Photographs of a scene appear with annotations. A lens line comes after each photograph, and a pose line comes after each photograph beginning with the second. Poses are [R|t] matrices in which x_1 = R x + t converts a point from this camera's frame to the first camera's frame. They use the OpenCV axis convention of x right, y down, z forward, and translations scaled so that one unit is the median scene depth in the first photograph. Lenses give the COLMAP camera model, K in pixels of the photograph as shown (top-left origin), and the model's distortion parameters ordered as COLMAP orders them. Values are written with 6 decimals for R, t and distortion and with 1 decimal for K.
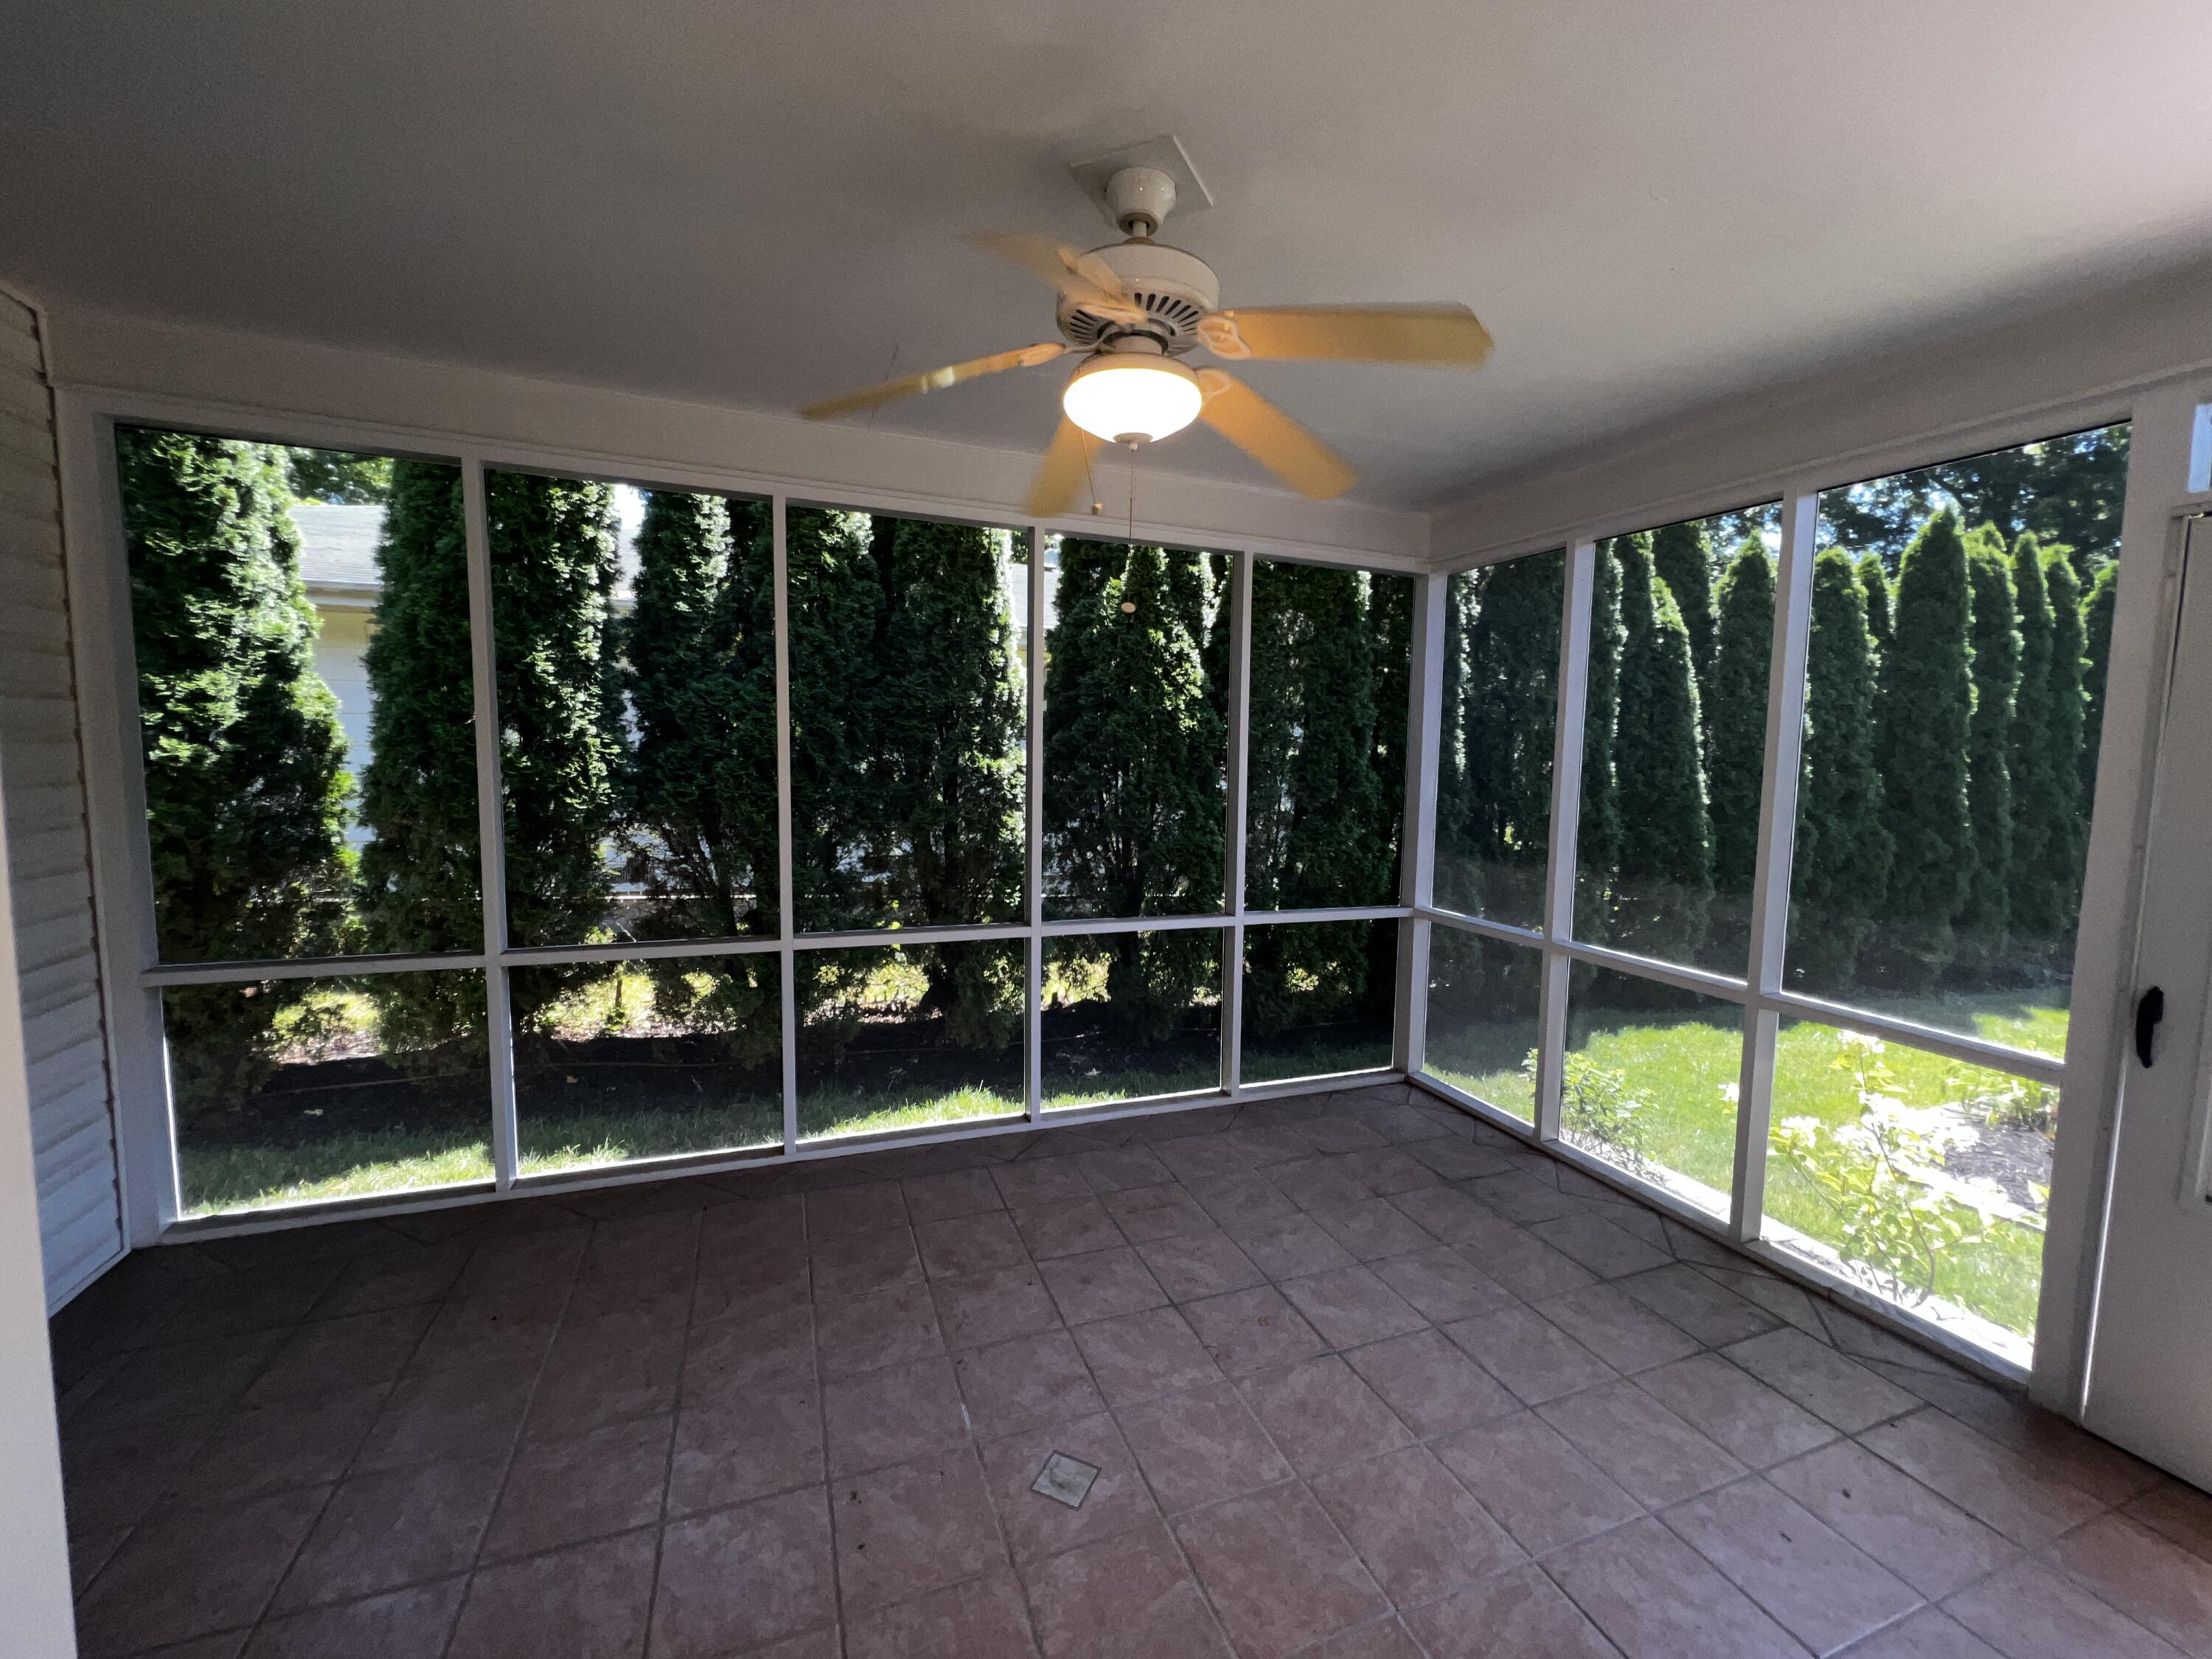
lens RADIAL K [[892.8, 0, 1112.2], [0, 892.8, 829.6], [0, 0, 1]] dist [0.000817, 0.000598]
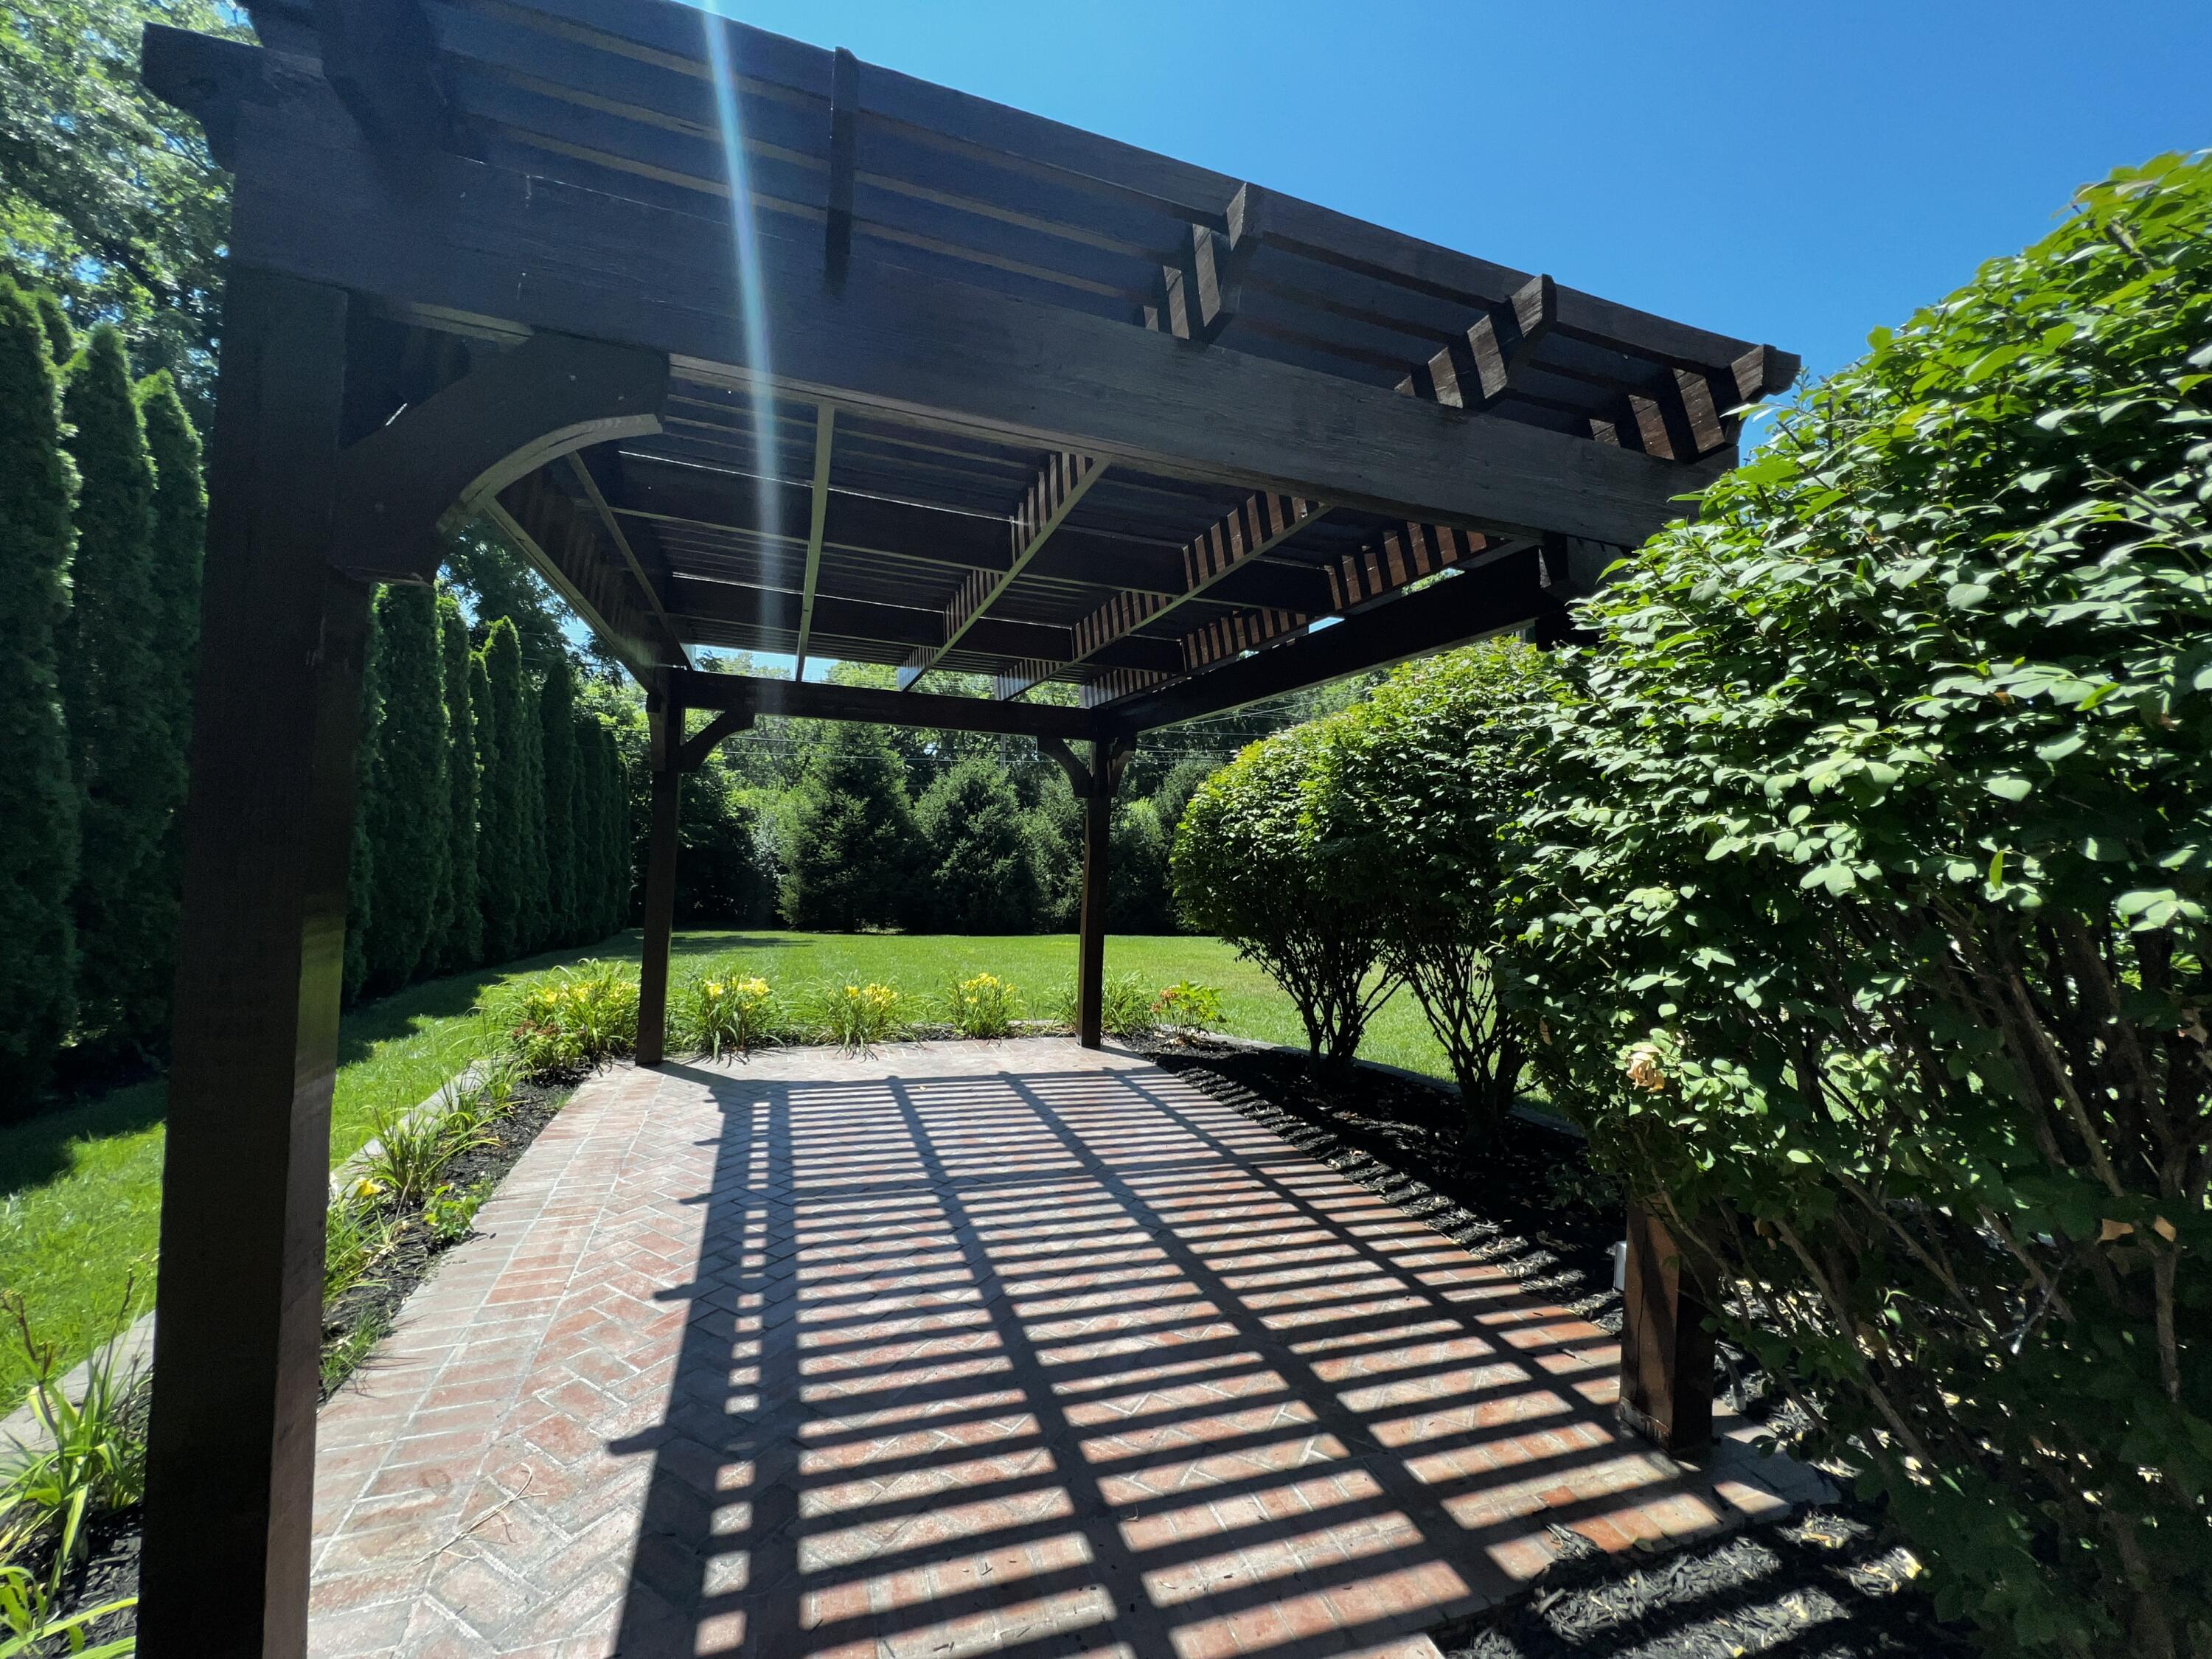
lens RADIAL K [[892.8, 0, 1104.2], [0, 892.8, 826.7], [0, 0, 1]] dist [0.000817, 0.000598]
pose [[0.041804, 0.004803, 0.999114, 0.480801], [0.042918, 0.999057, -0.006599, 0.040354], [-0.998204, 0.043156, 0.041558, 0.342208]]
